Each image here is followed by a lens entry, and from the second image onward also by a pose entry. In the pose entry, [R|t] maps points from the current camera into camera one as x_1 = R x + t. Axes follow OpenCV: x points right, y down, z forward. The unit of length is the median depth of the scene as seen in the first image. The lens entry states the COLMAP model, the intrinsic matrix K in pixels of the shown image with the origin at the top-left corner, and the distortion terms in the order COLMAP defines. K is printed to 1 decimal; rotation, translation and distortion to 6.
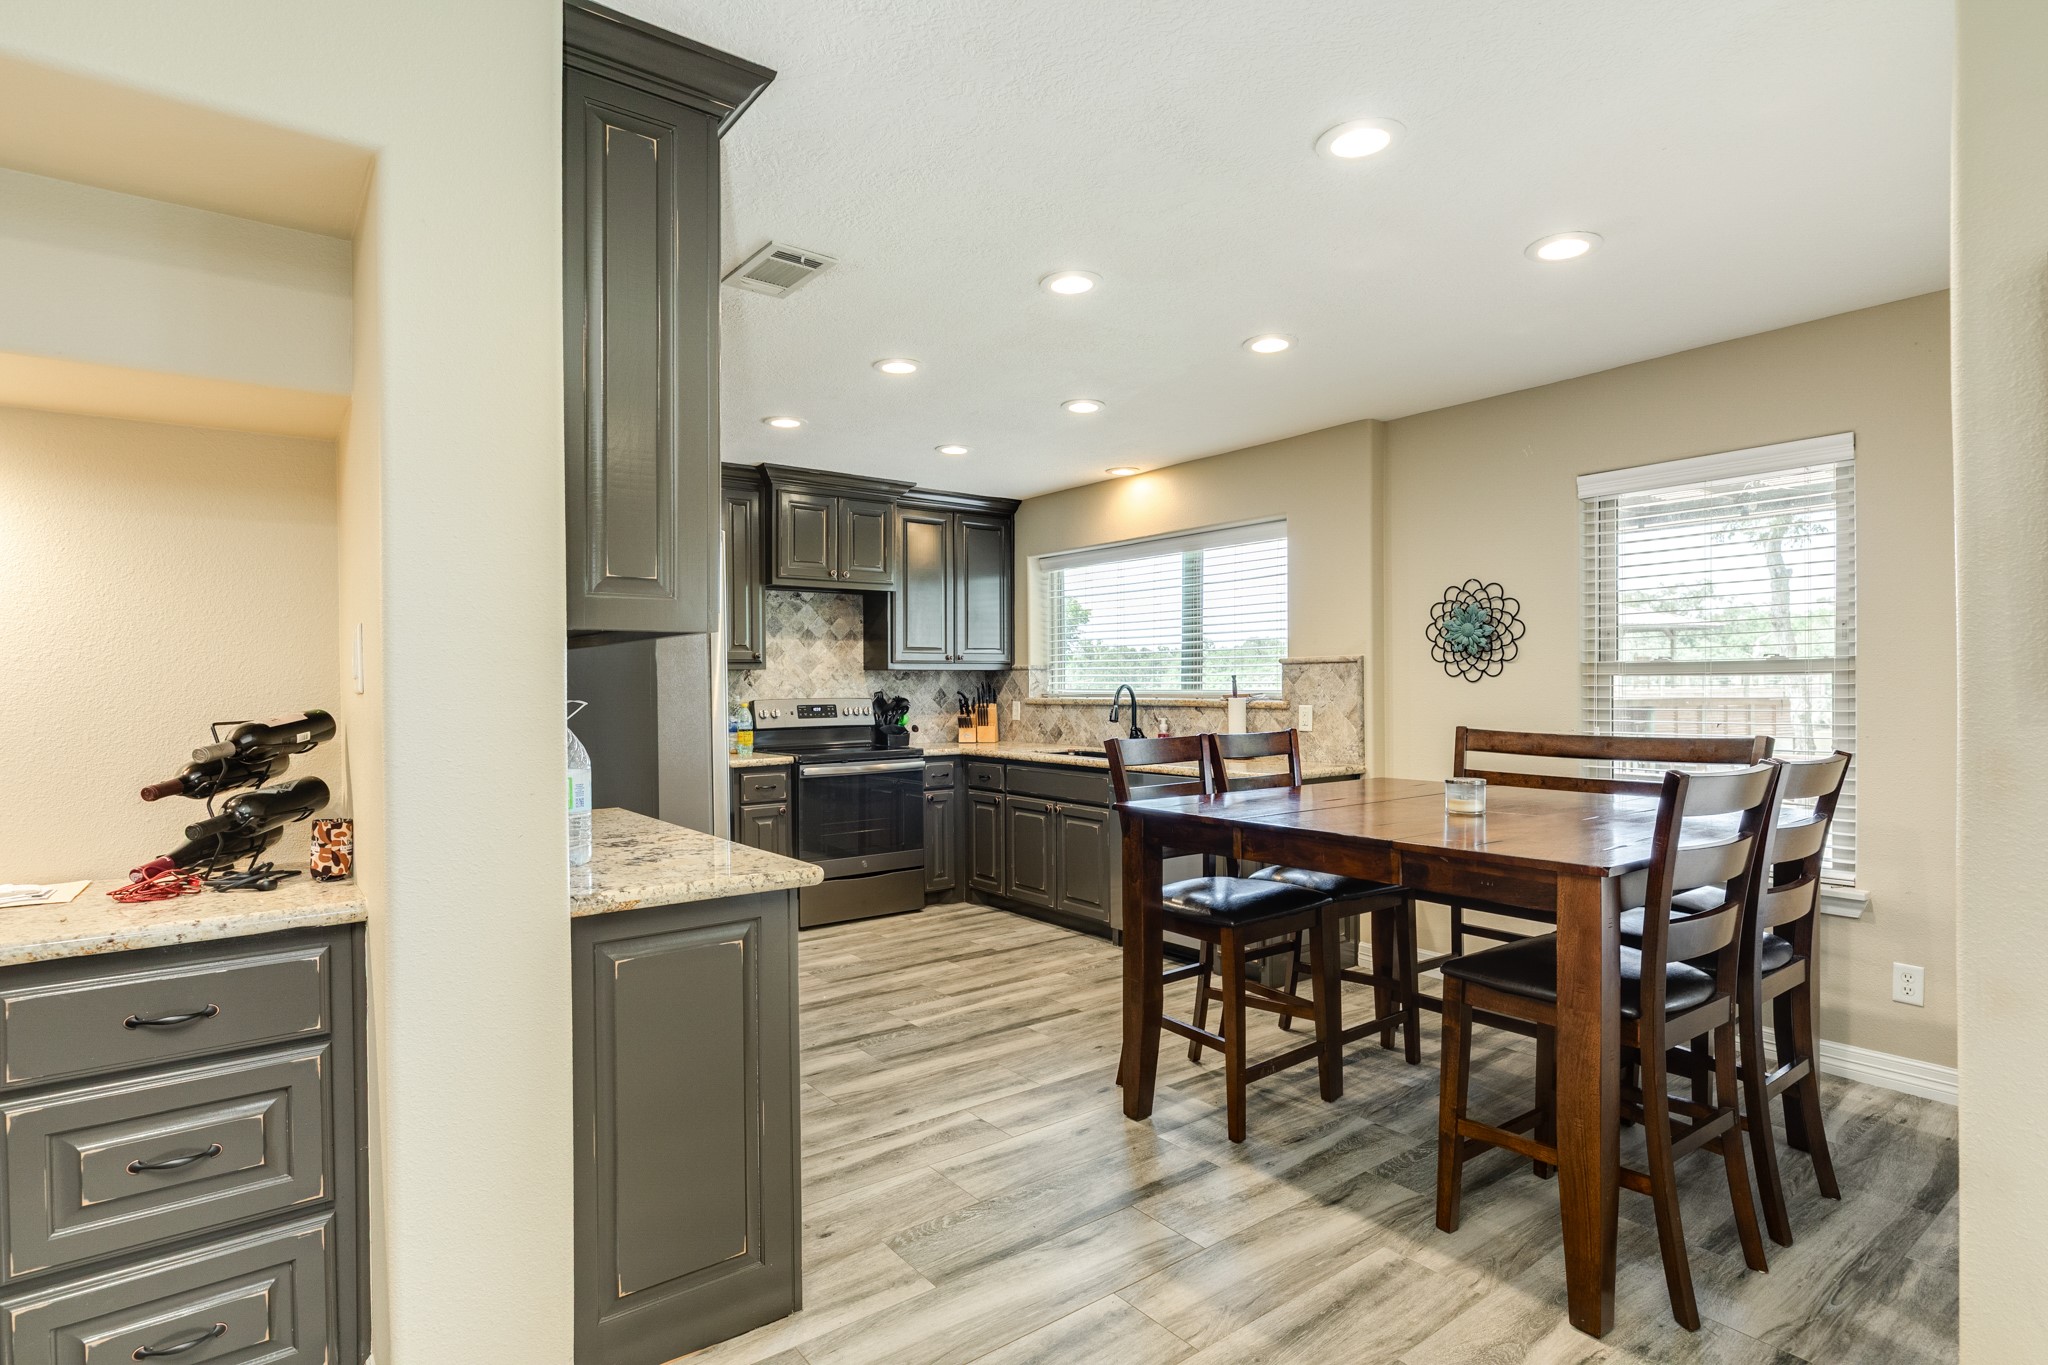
lens RADIAL K [[1046.8, 0, 1020.9], [0, 1046.8, 687.1], [0, 0, 1]] dist [-0.001297, -0.000018]
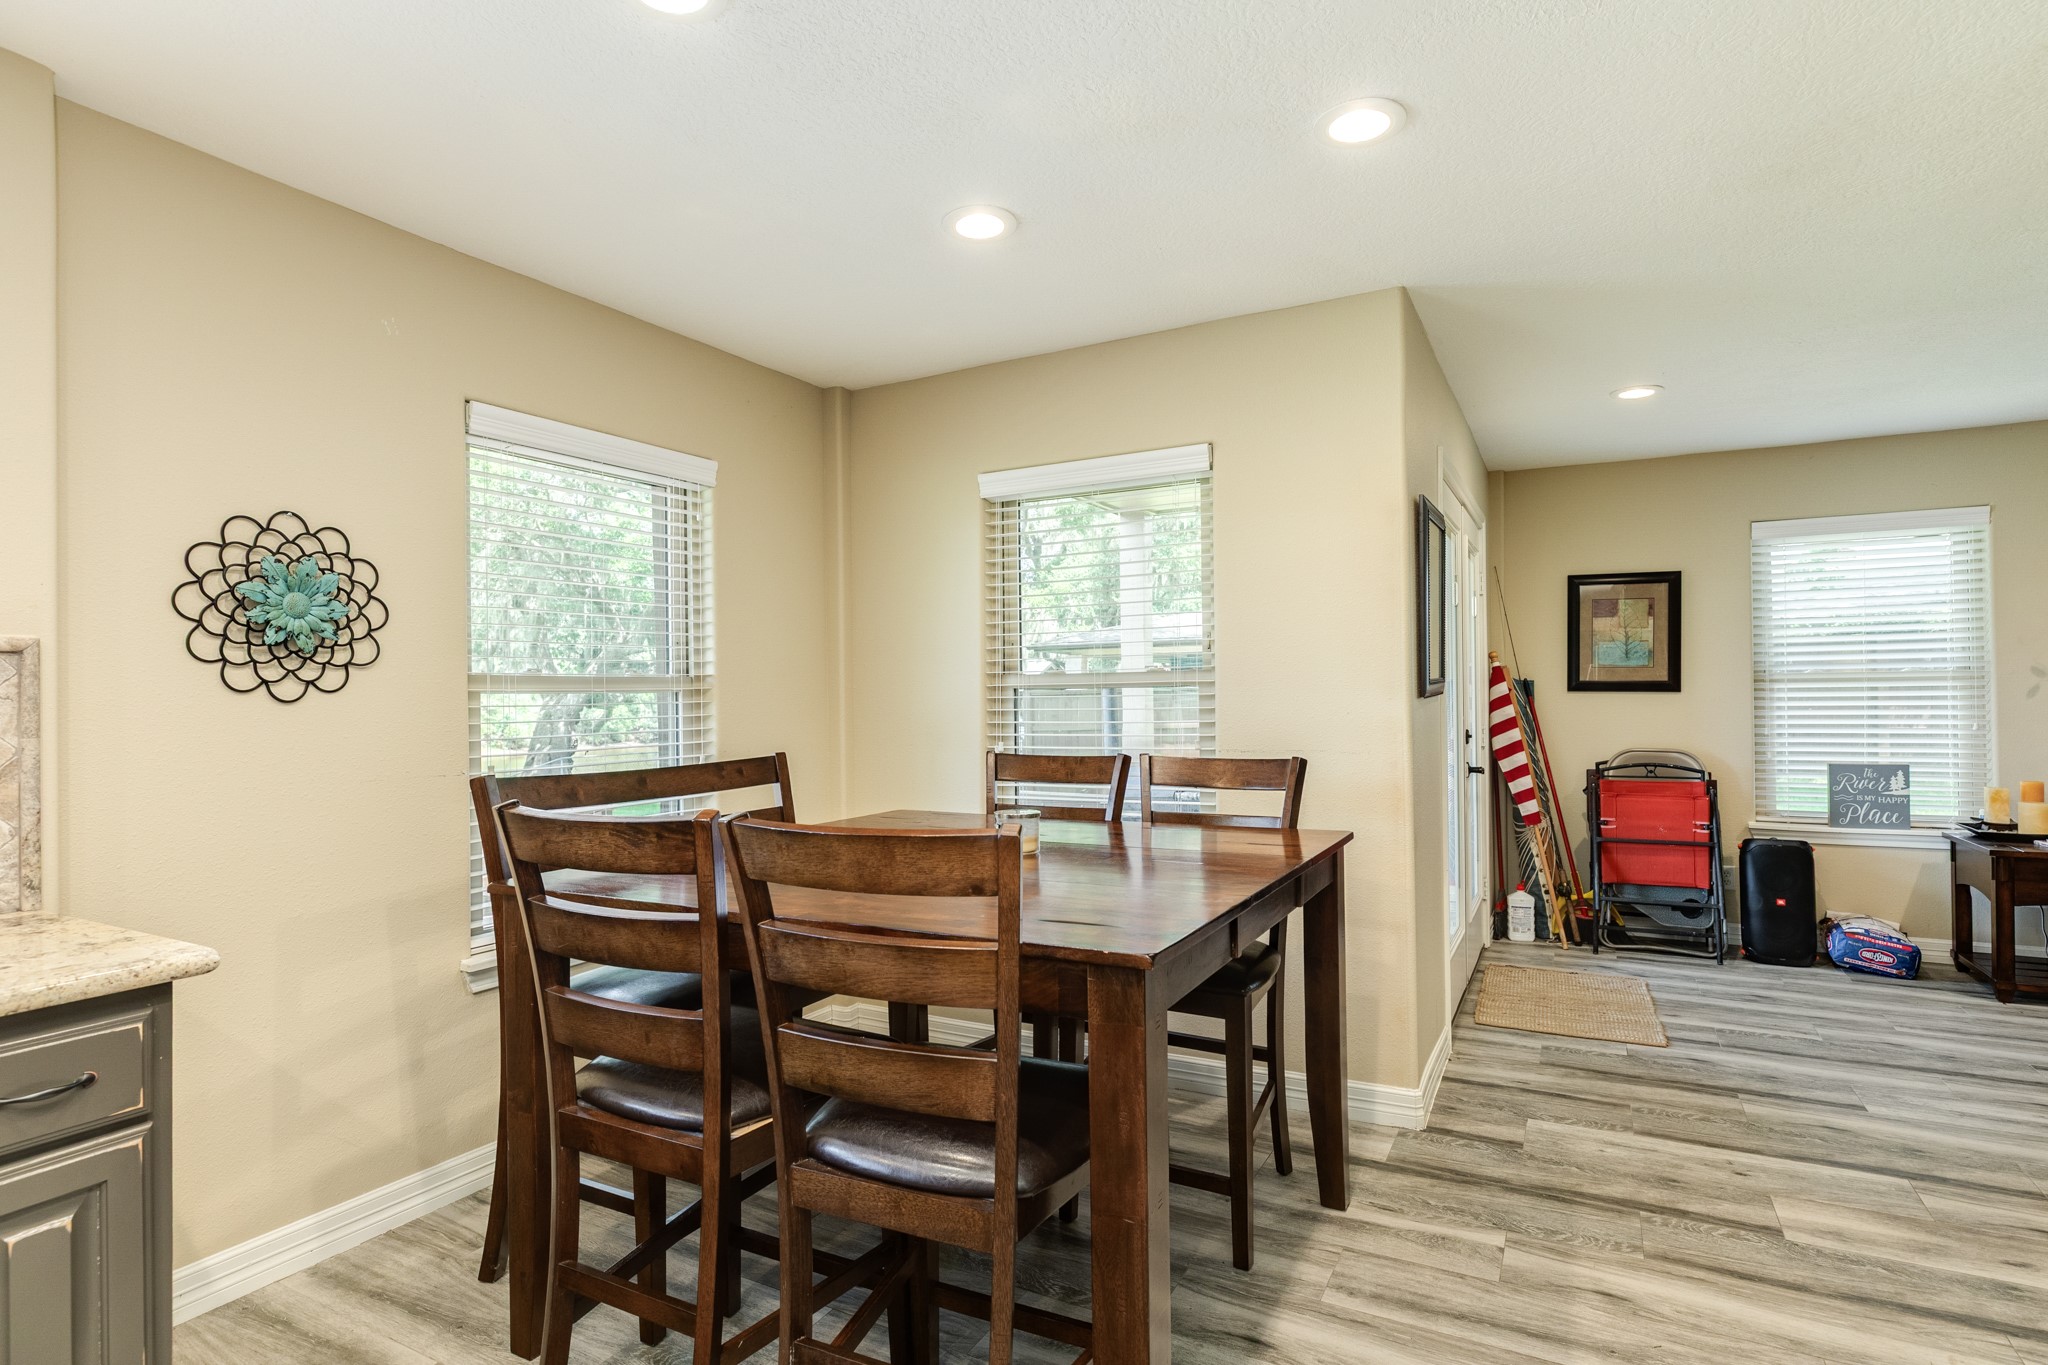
lens RADIAL K [[1046.8, 0, 1029.2], [0, 1046.8, 684.5], [0, 0, 1]] dist [-0.001297, -0.000018]
pose [[-0.418263, 0.021976, 0.908060, -0.160730], [0.016909, 0.999722, -0.016406, 0.000841], [-0.908169, 0.008492, -0.418518, 0.655758]]
